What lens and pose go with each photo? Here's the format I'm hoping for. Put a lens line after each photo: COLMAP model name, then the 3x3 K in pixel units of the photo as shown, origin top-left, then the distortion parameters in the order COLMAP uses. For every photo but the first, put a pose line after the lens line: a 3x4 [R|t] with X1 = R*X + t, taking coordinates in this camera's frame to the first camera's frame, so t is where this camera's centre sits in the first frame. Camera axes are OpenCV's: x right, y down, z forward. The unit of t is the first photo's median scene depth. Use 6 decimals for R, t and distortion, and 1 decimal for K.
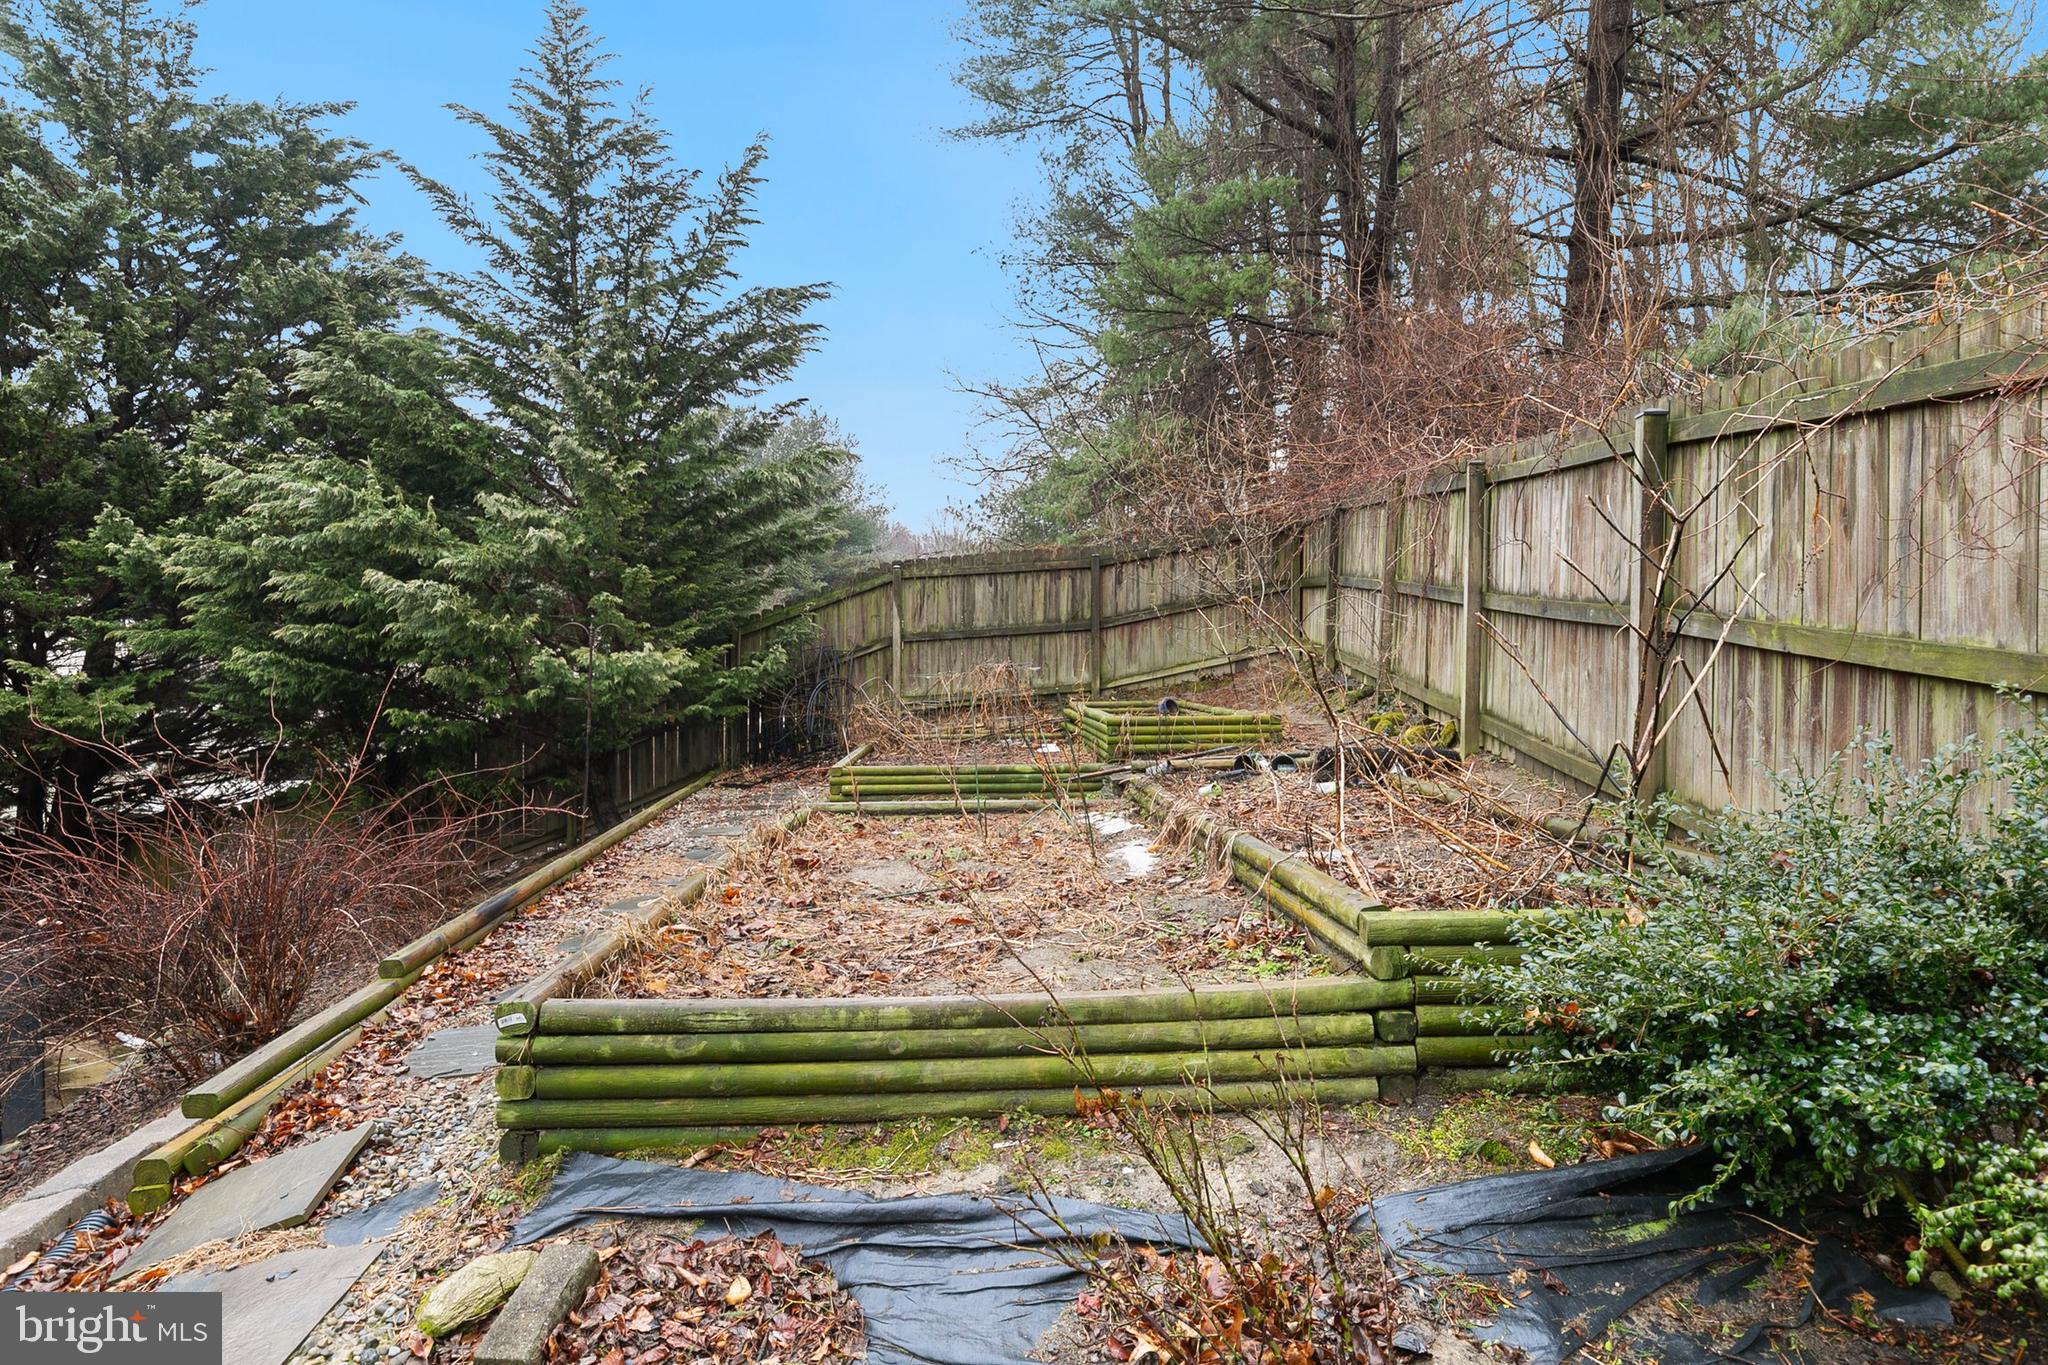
lens RADIAL K [[1229.3, 0, 1023.1], [0, 1229.3, 684.3], [0, 0, 1]] dist [0.008480, 0.000469]
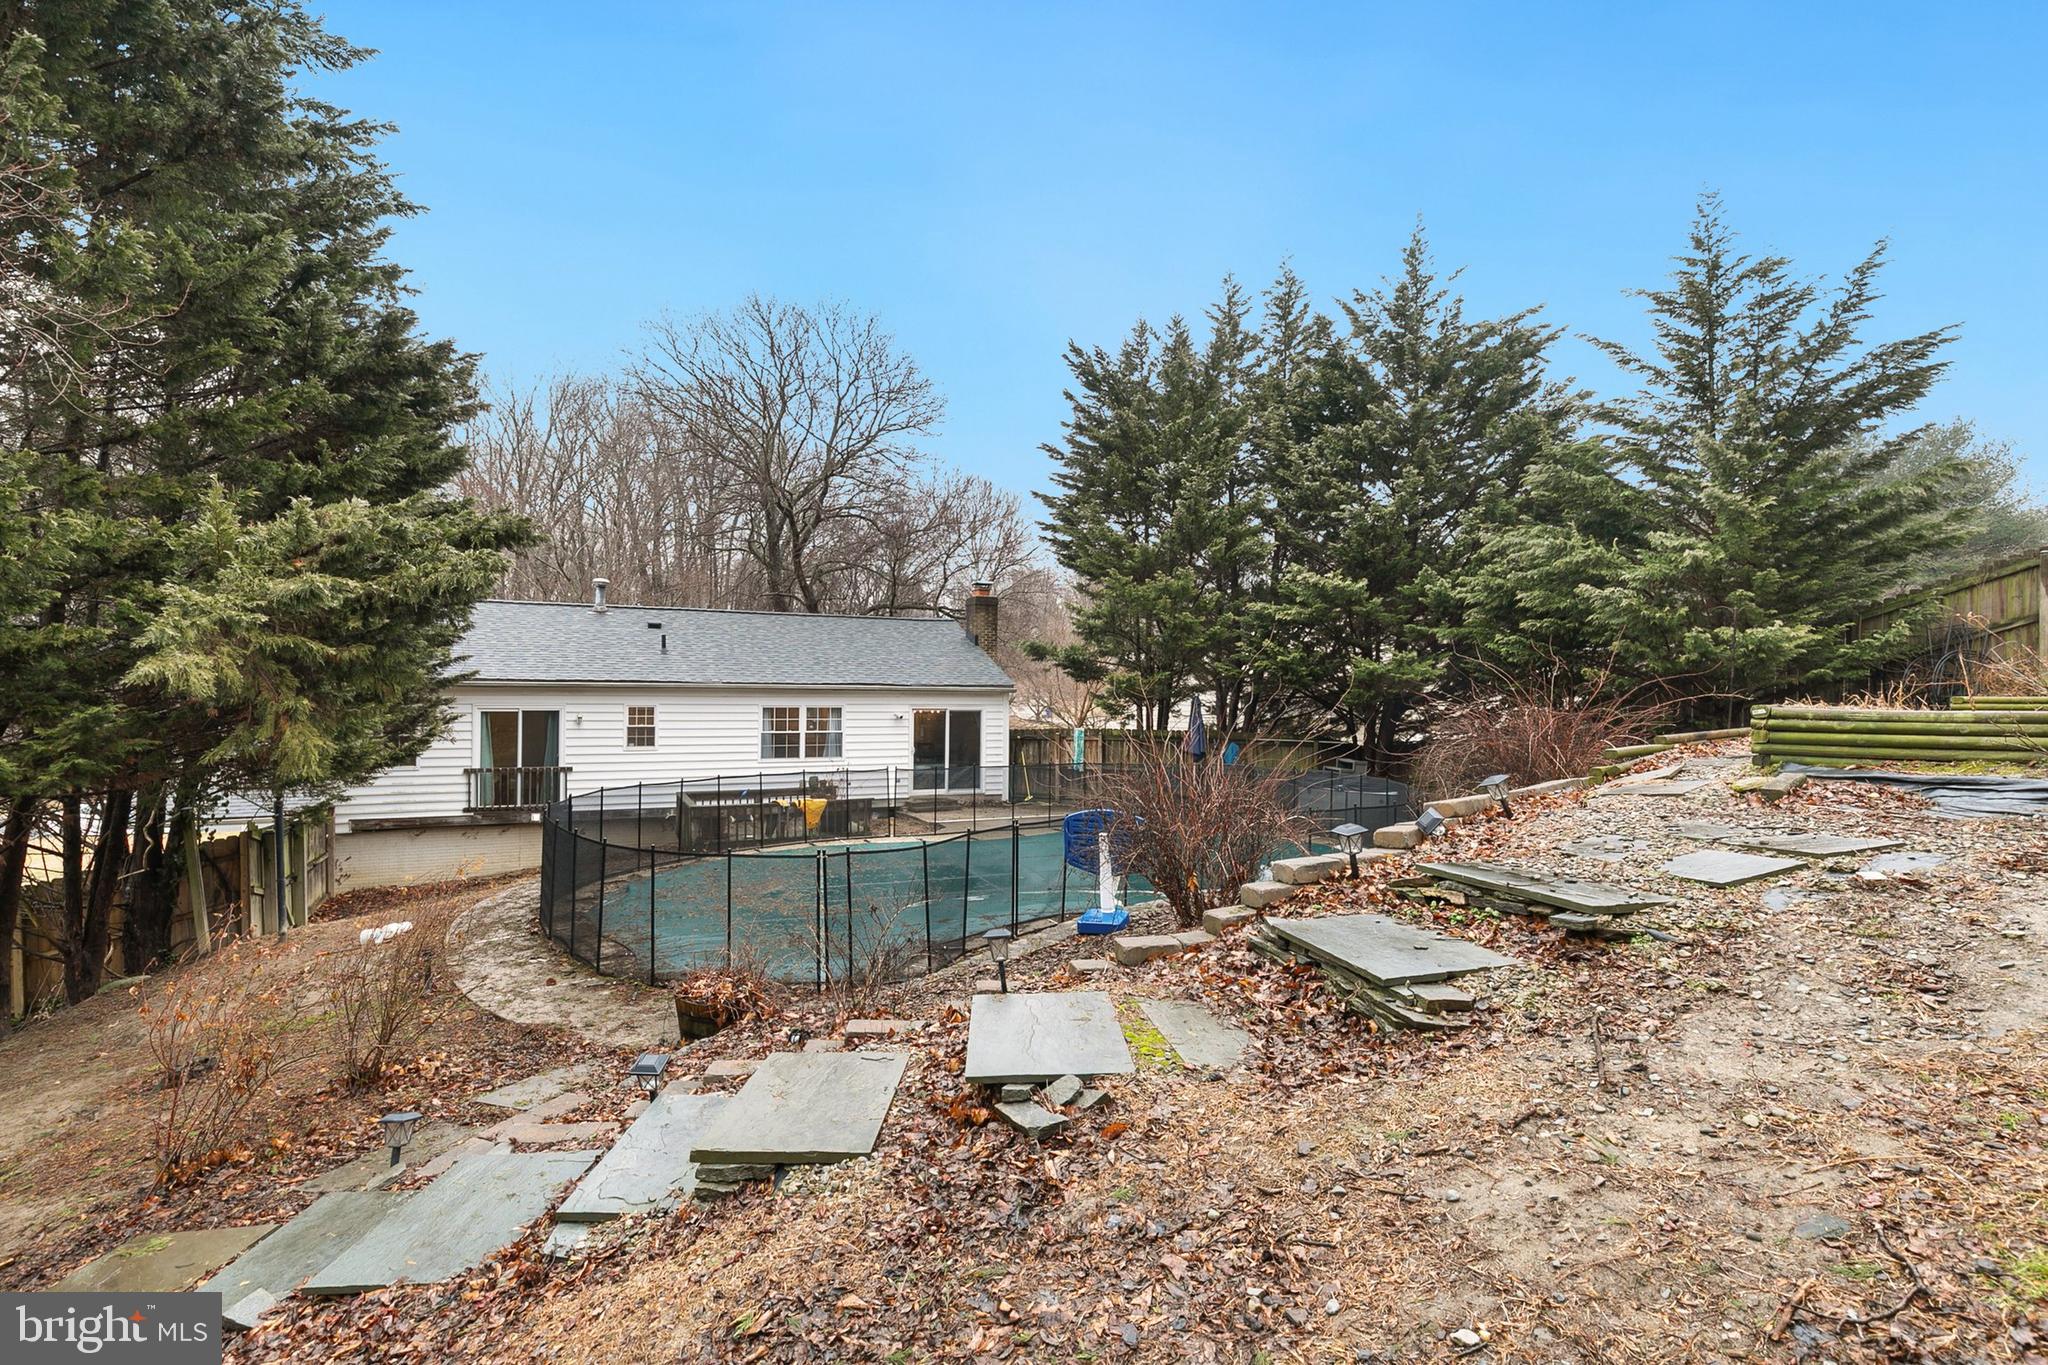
lens RADIAL K [[931.4, 0, 1009.8], [0, 931.4, 687.1], [0, 0, 1]] dist [0.005471, -0.001244]
pose [[0.573510, 0.003832, -0.819189, 0.063425], [-0.013513, 0.999897, -0.004782, 0.050976], [0.819087, 0.013812, 0.573503, -0.303140]]
